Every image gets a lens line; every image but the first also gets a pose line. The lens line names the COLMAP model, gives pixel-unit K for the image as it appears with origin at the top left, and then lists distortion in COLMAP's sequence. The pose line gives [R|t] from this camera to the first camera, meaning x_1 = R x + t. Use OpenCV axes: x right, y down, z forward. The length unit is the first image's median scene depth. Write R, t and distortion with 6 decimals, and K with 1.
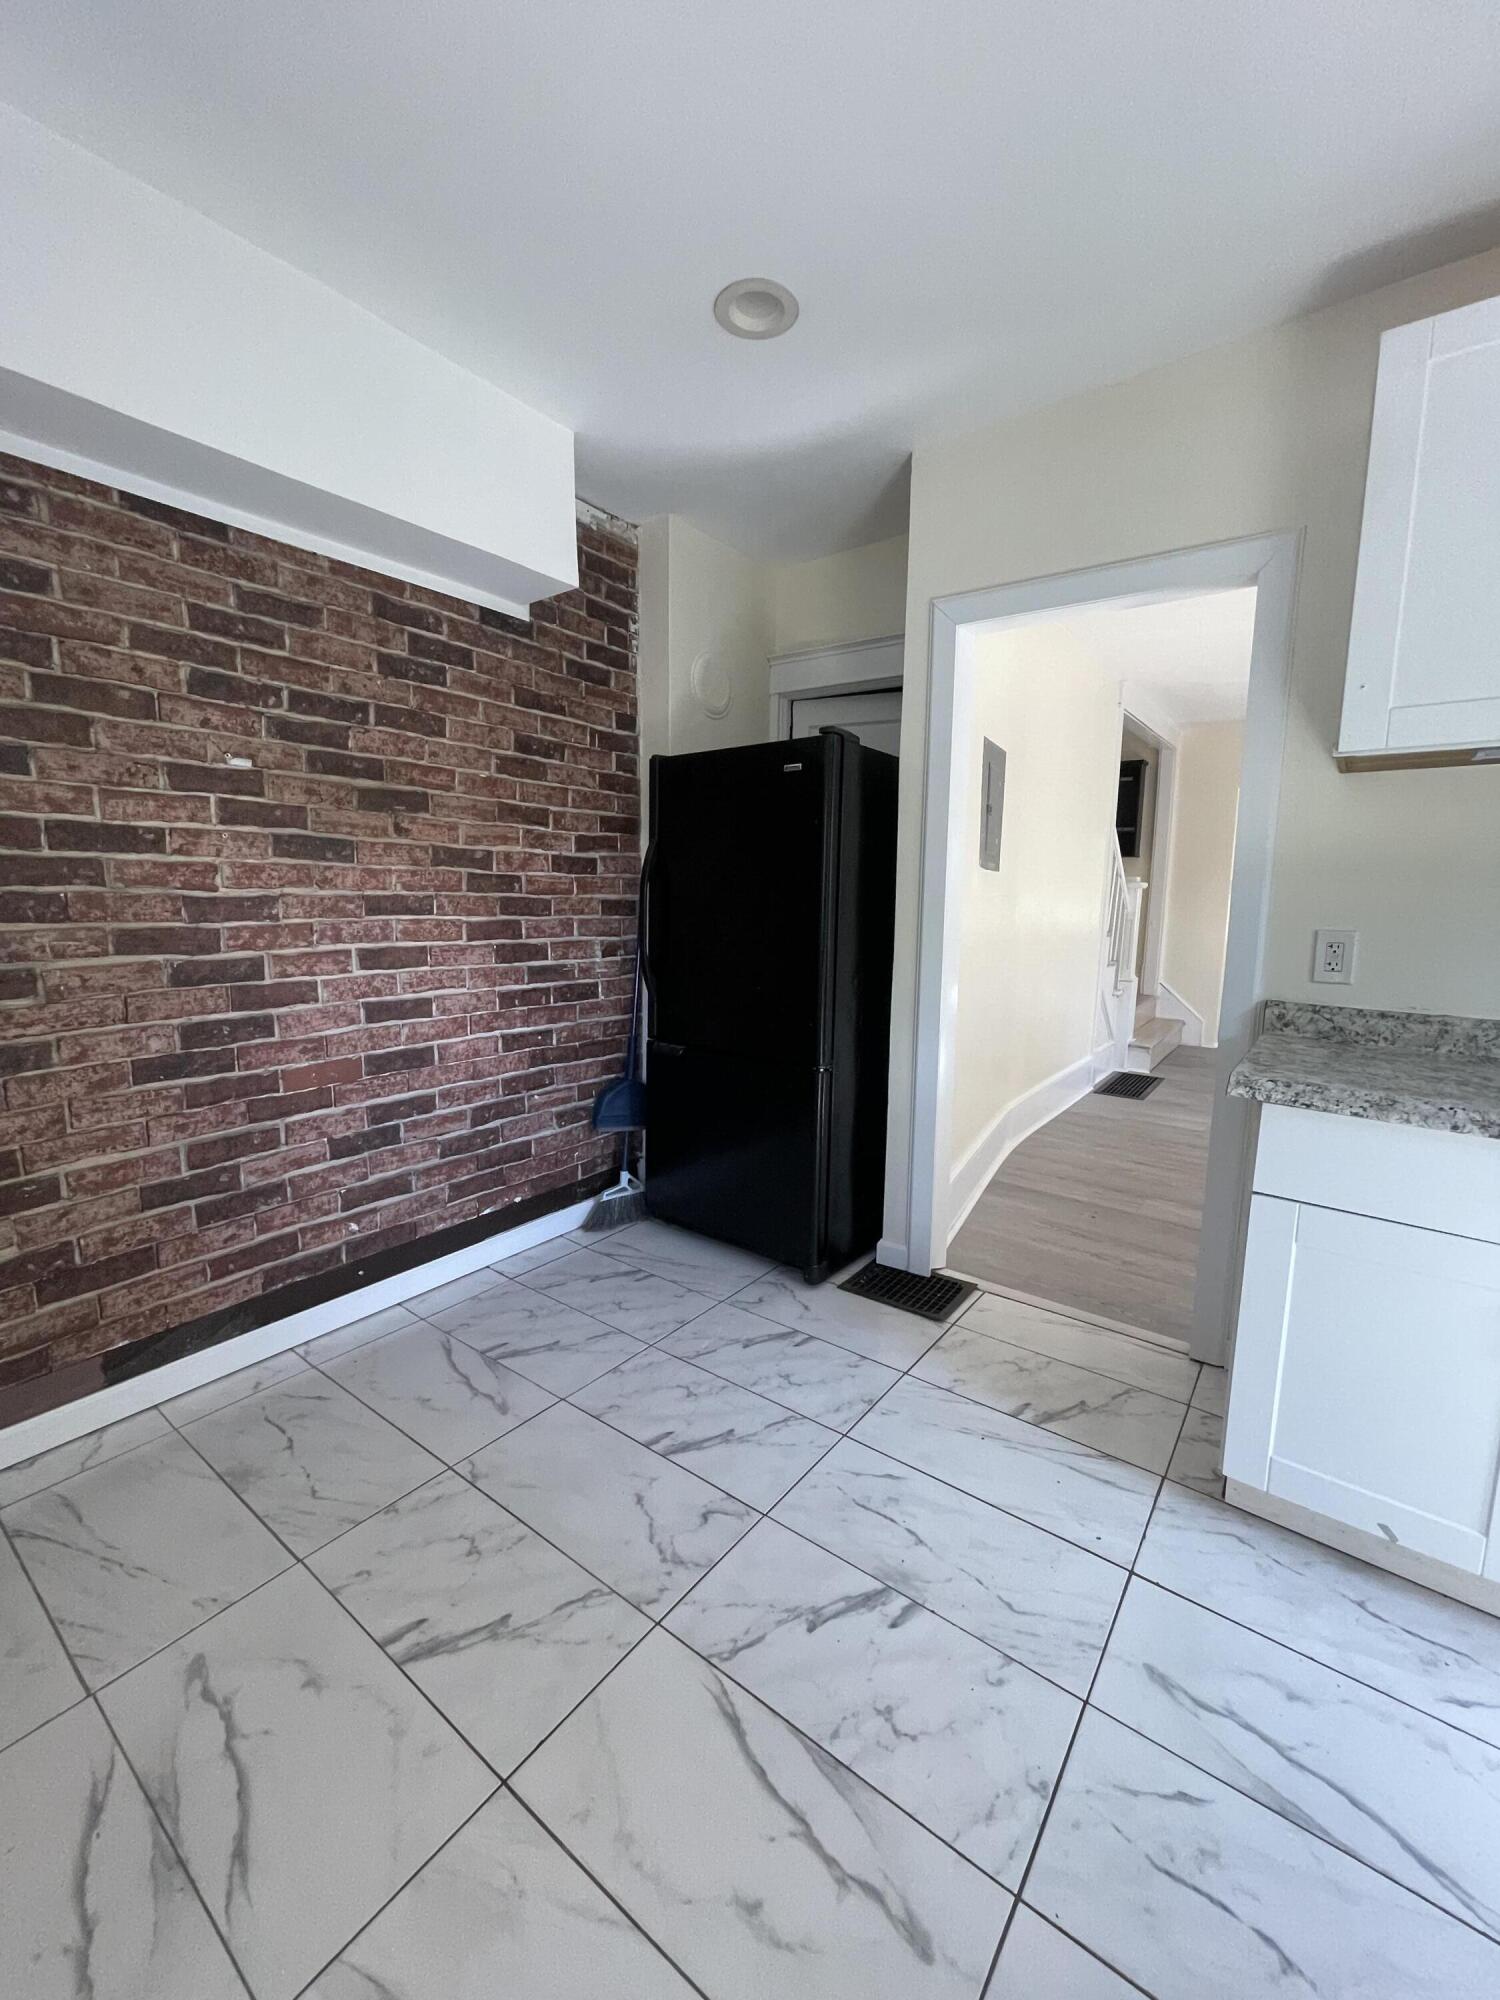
lens RADIAL K [[795.6, 0, 752.6], [0, 795.6, 996.2], [0, 0, 1]] dist [-0.000650, -0.003340]
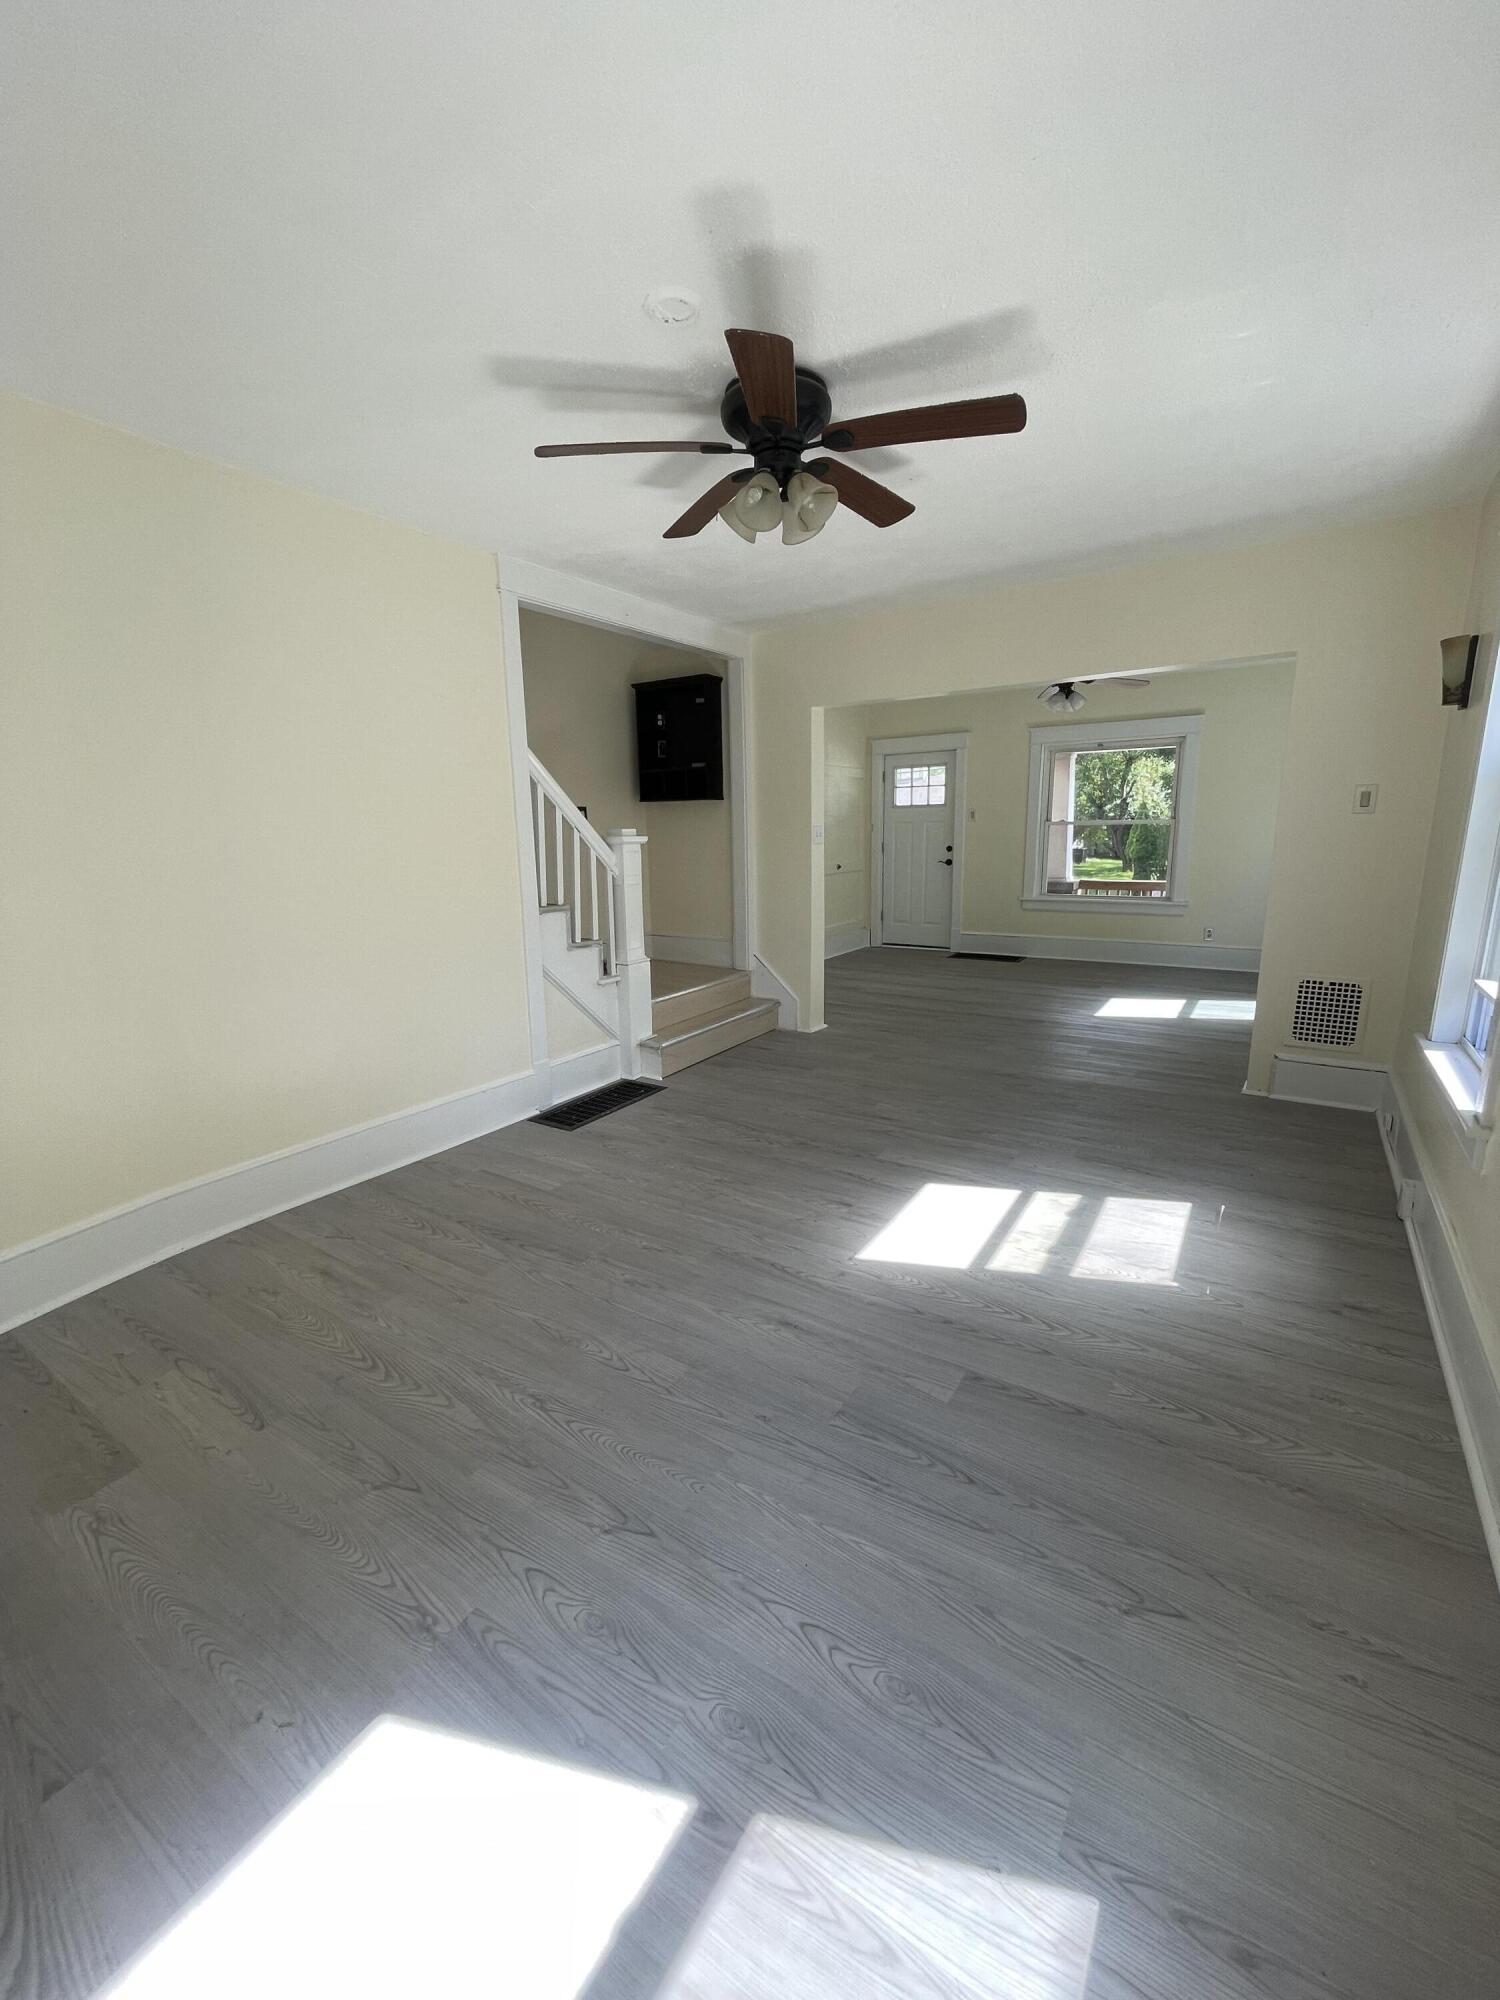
lens RADIAL K [[805.7, 0, 751.9], [0, 805.7, 988.8], [0, 0, 1]] dist [-0.000544, -0.000519]
pose [[0.997566, -0.045939, 0.052448, 0.595560], [0.042582, 0.997078, 0.063428, -0.043028], [-0.055209, -0.061040, 0.996607, 0.224184]]
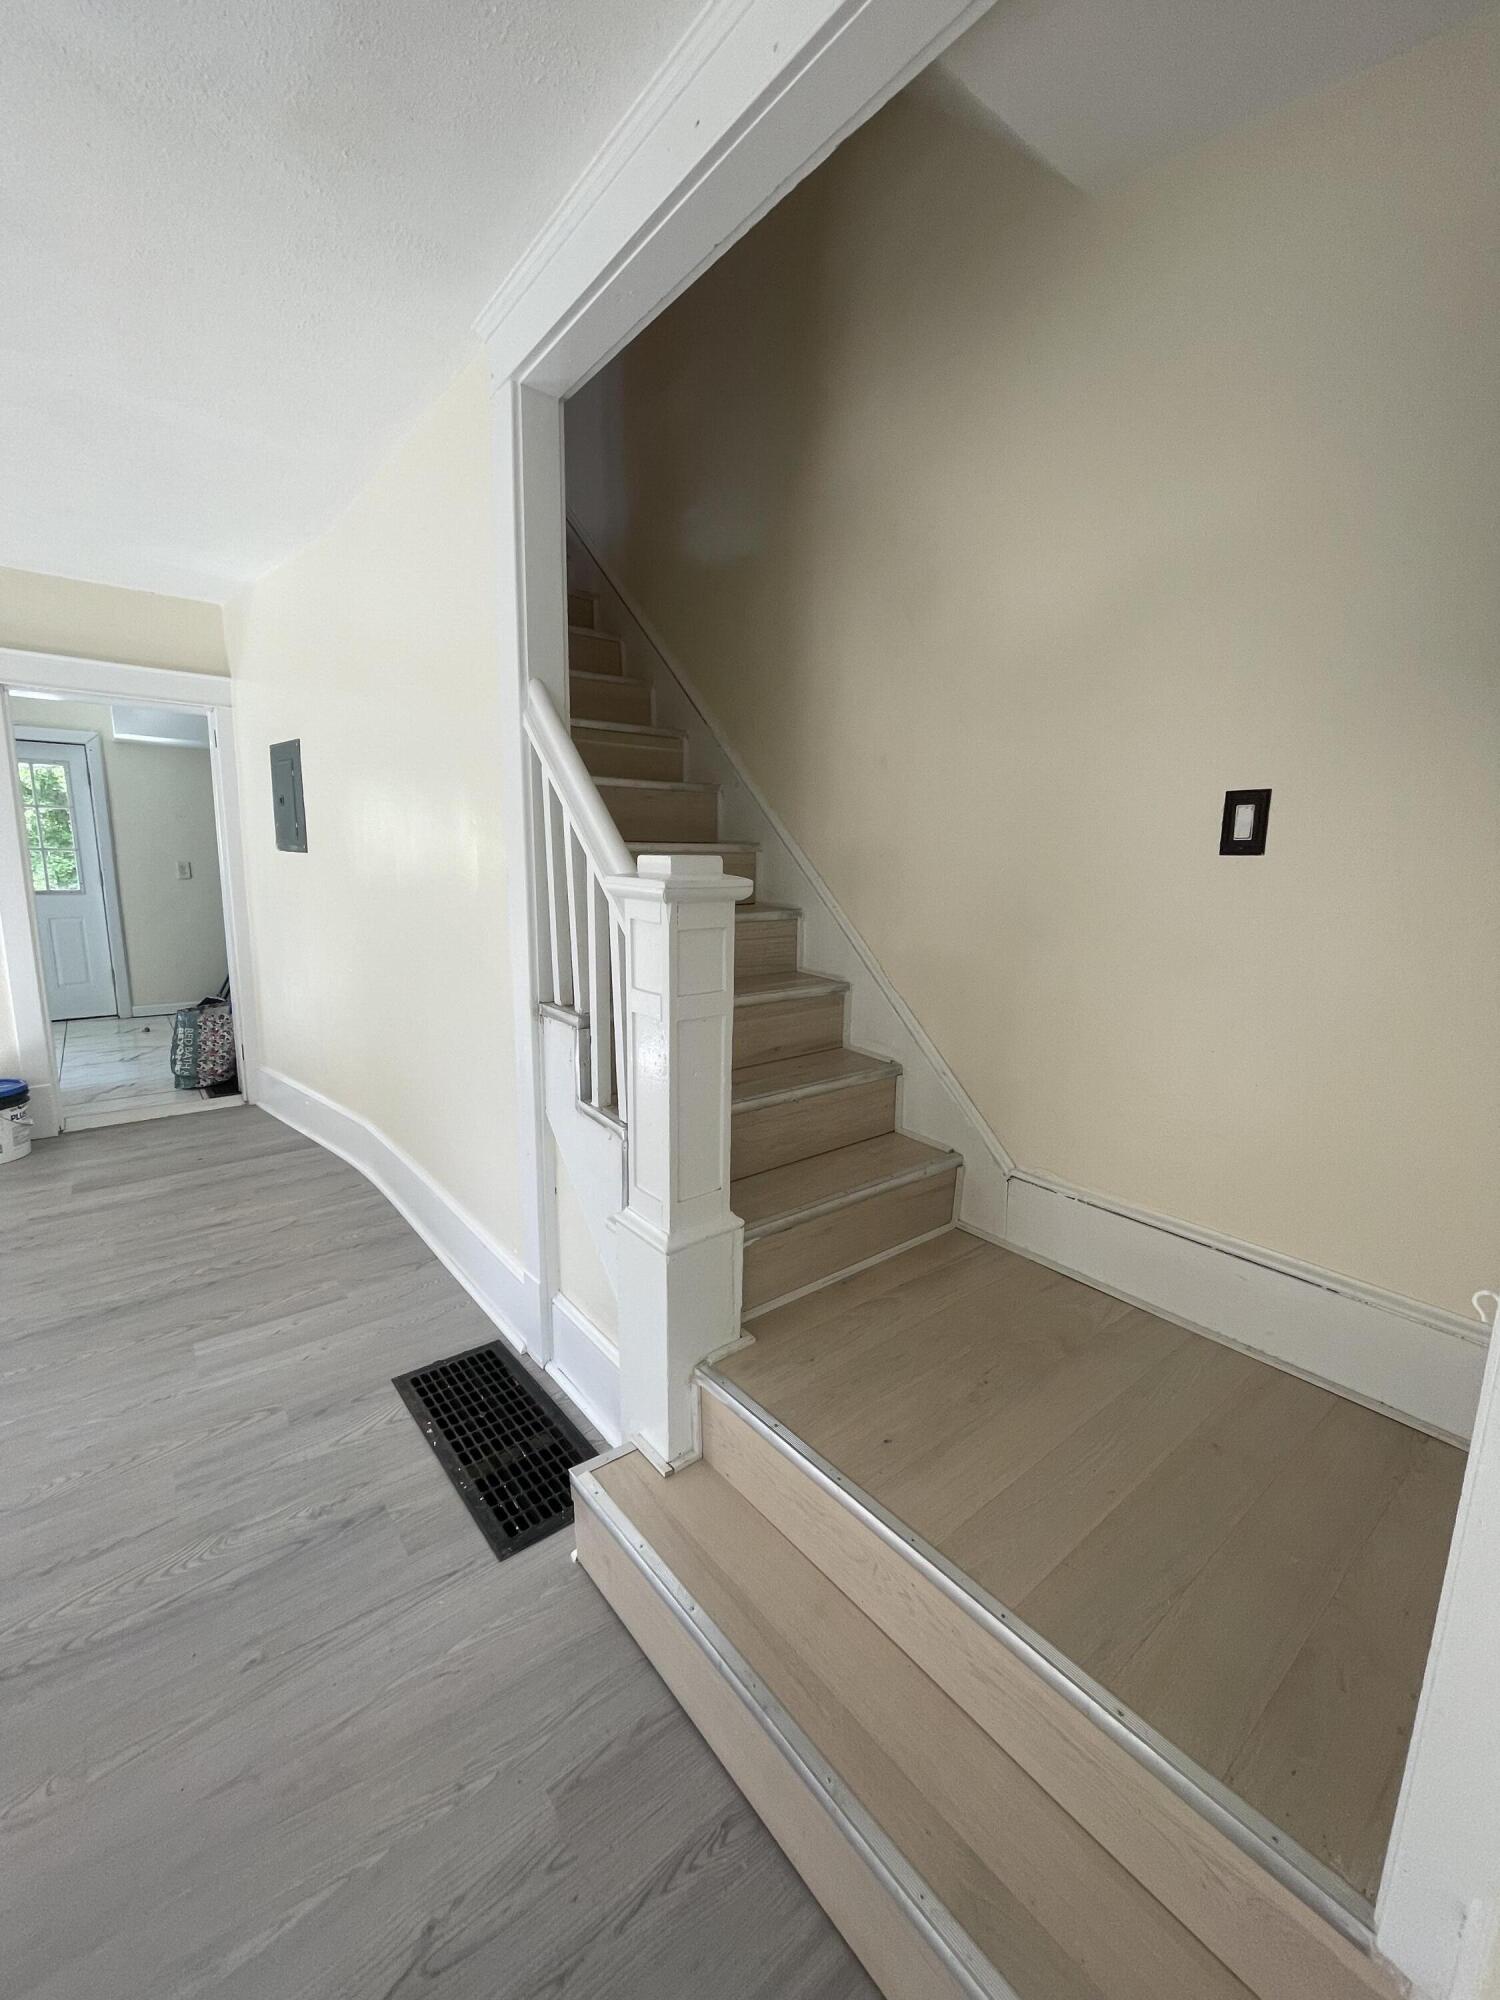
lens RADIAL K [[807.5, 0, 743.3], [0, 807.5, 1008.7], [0, 0, 1]] dist [-0.000855, -0.000064]
pose [[-0.245291, 0.157112, -0.956634, 0.782719], [-0.154567, 0.967819, 0.198581, -0.166448], [0.957048, 0.196574, -0.213114, 1.167098]]
